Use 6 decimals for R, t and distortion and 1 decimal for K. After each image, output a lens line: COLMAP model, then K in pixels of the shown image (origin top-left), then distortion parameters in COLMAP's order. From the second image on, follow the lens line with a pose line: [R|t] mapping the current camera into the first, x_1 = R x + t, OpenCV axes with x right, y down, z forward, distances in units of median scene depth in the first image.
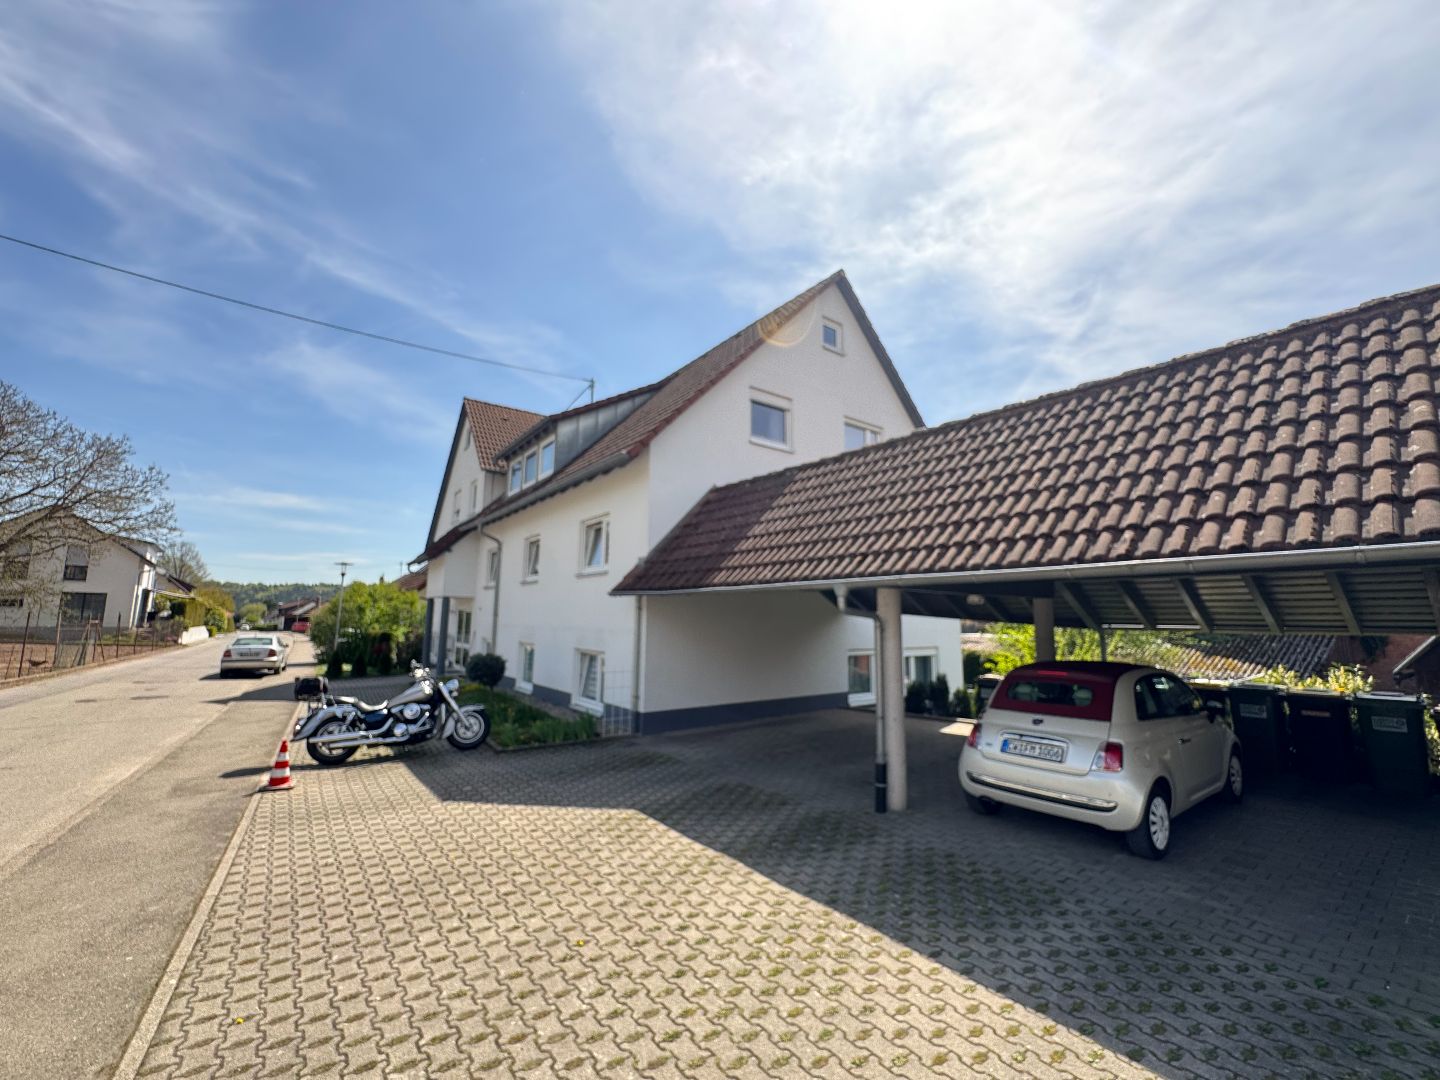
lens RADIAL K [[582.6, 0, 716.9], [0, 582.6, 540.1], [0, 0, 1]] dist [0.000521, -0.000831]
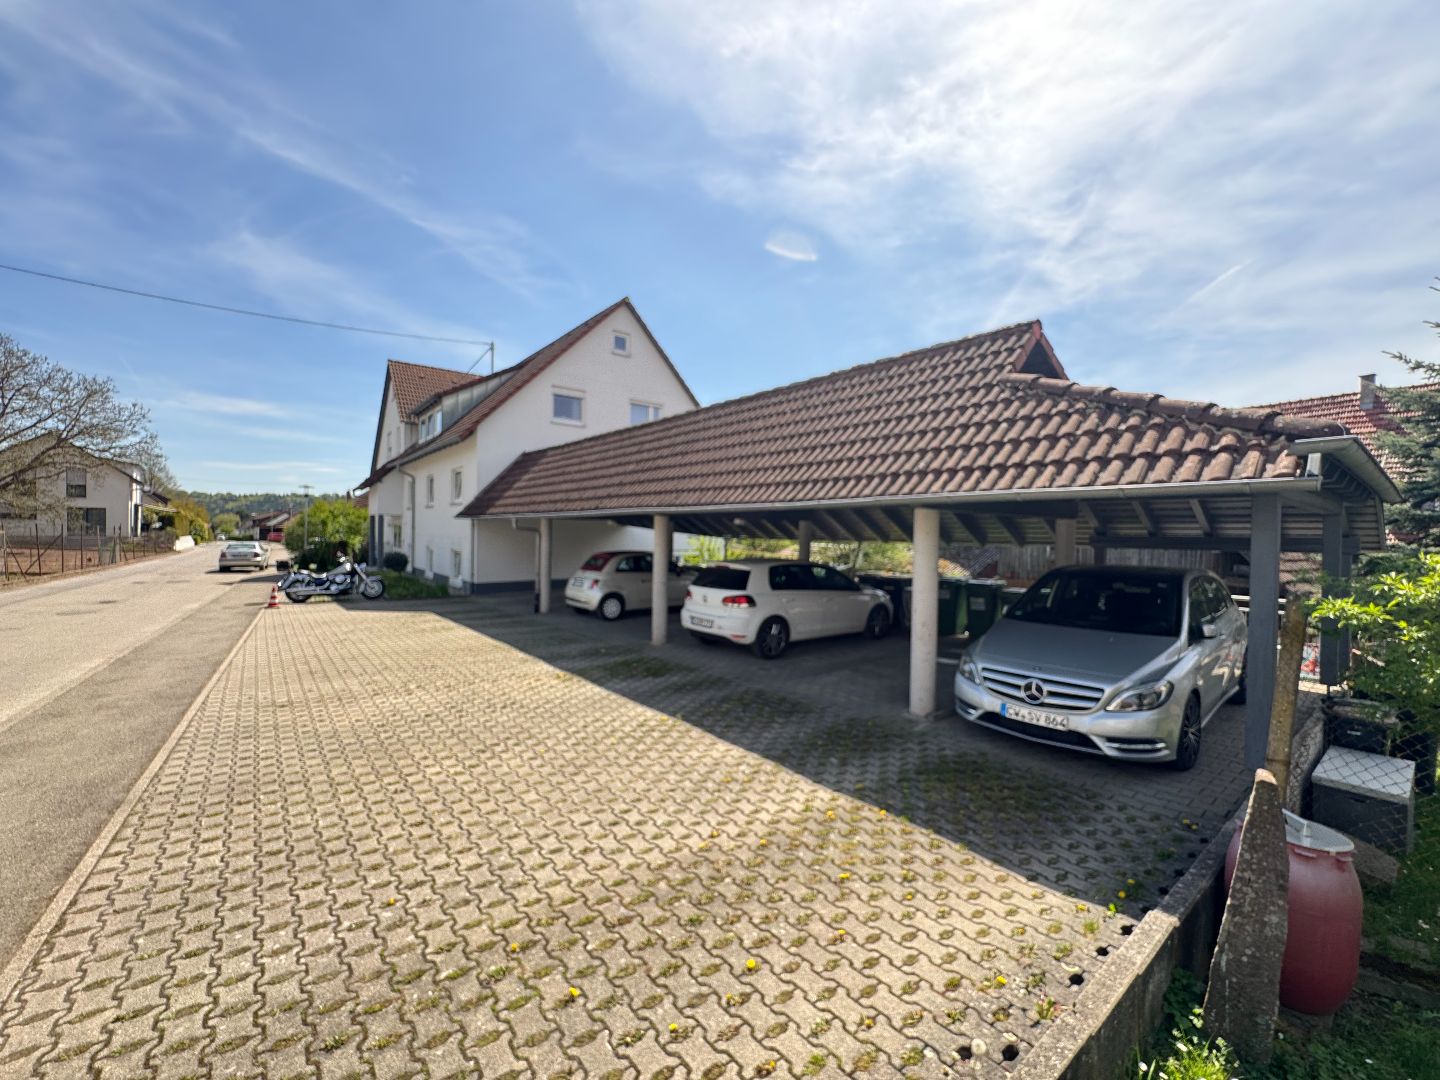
lens RADIAL K [[582.6, 0, 717.3], [0, 582.6, 546.3], [0, 0, 1]] dist [0.000521, -0.000831]
pose [[0.999448, 0.003844, 0.033000, 0.114385], [-0.009052, 0.987210, 0.159170, -0.022563], [-0.031966, -0.159381, 0.986700, -0.160292]]
